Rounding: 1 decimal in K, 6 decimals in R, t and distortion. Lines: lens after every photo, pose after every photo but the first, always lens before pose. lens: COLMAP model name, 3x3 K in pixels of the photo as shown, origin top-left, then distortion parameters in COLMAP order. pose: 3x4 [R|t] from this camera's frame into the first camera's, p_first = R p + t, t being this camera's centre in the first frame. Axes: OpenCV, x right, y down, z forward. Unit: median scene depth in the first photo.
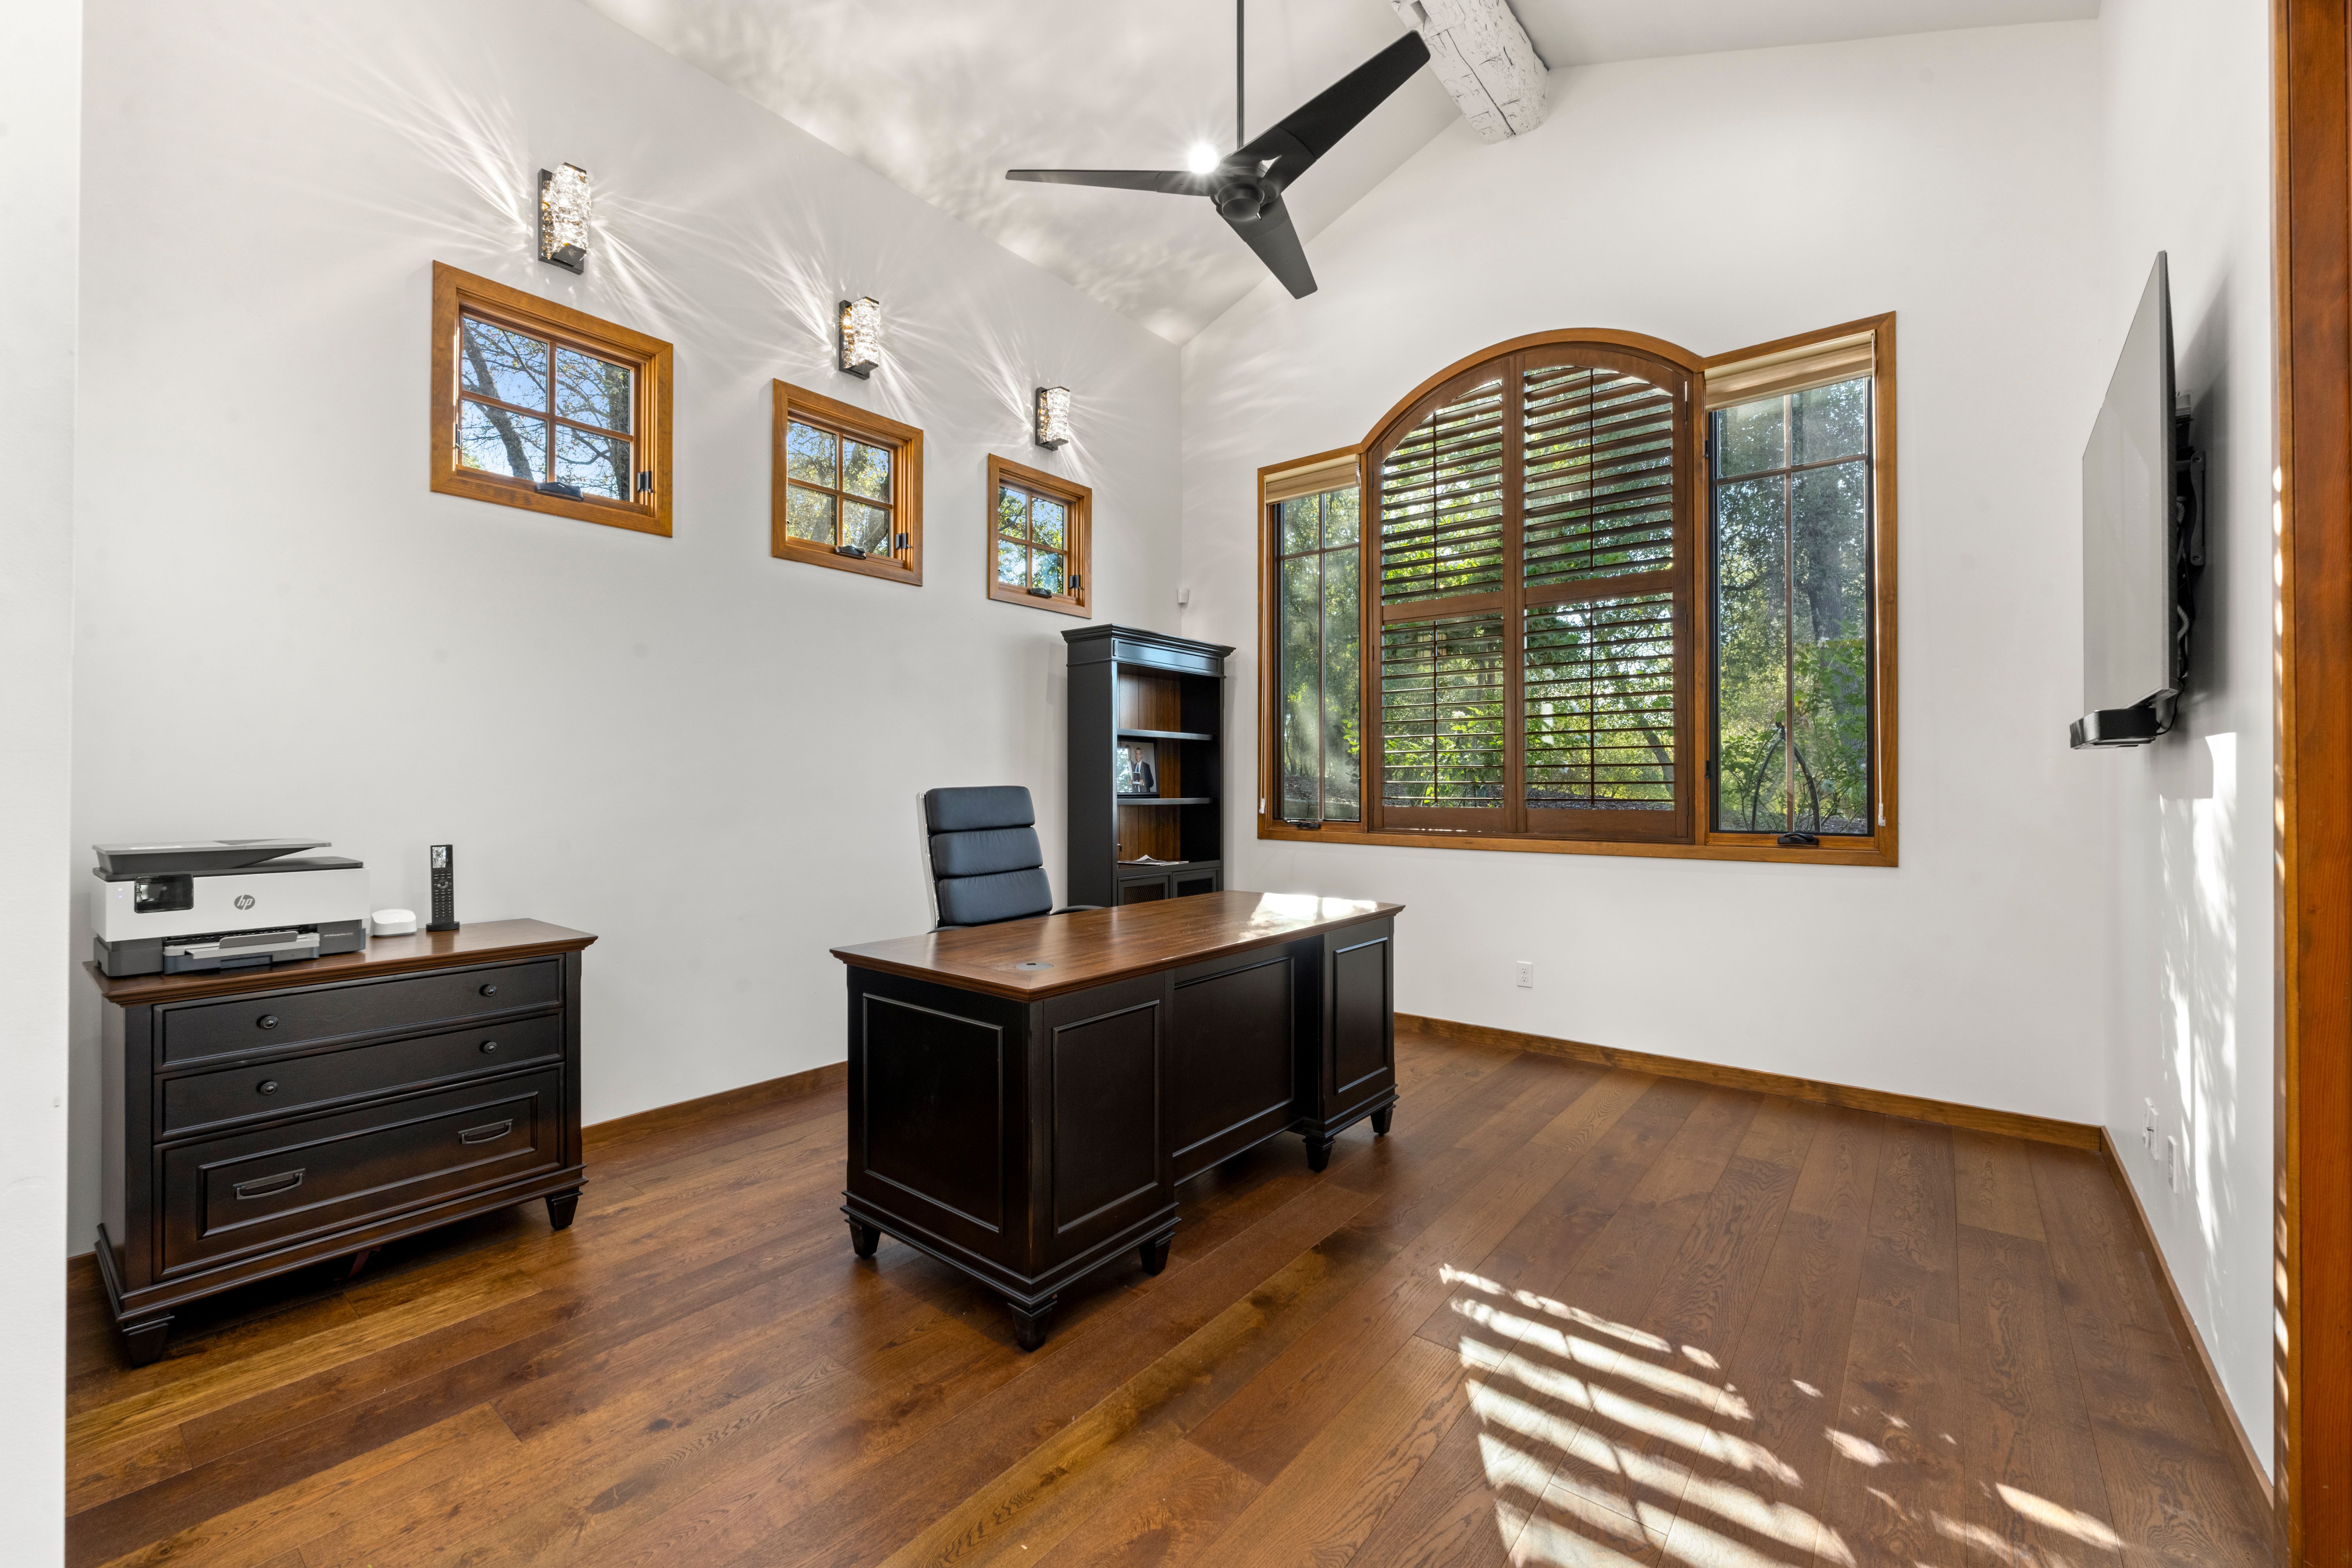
lens RADIAL K [[954.9, 0, 1180.1], [0, 954.9, 784.9], [0, 0, 1]] dist [-0.000895, -0.000591]
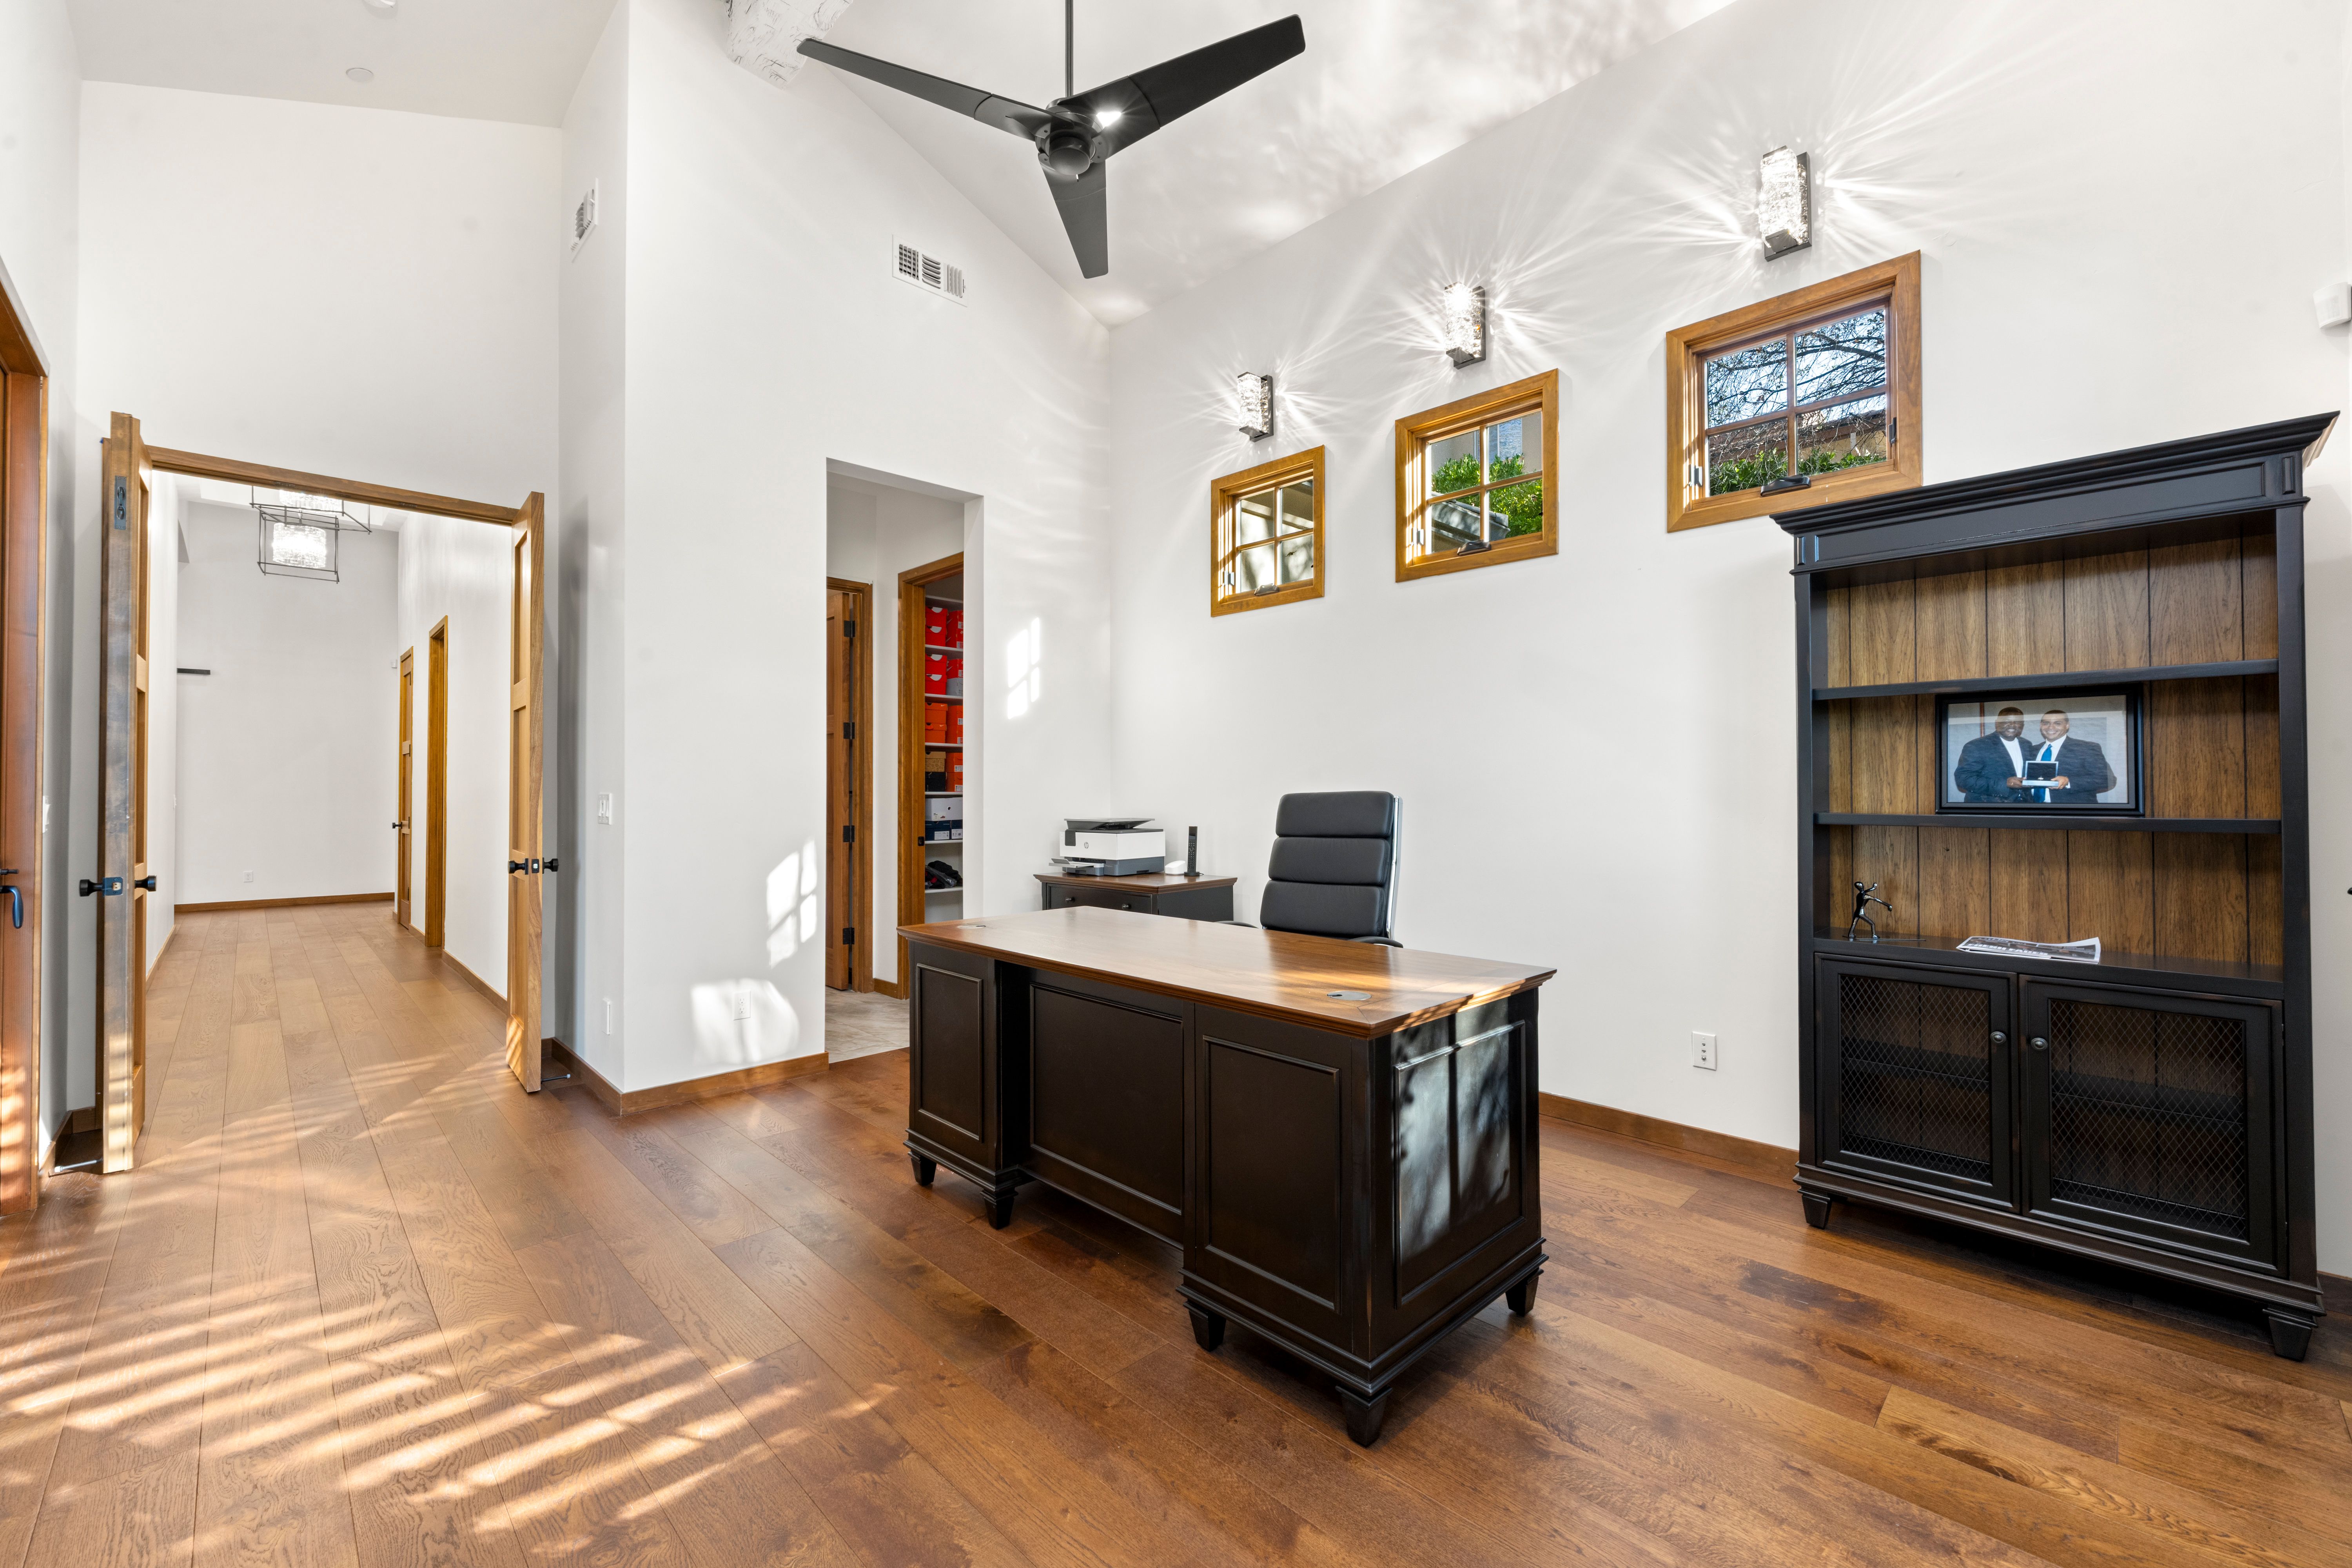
lens RADIAL K [[954.9, 0, 1176.2], [0, 954.9, 784.2], [0, 0, 1]] dist [-0.000895, -0.000591]
pose [[-0.126405, -0.008576, -0.991942, 0.791024], [0.003338, 0.999953, -0.009071, 0.003001], [0.991973, -0.004458, -0.126371, 1.008790]]
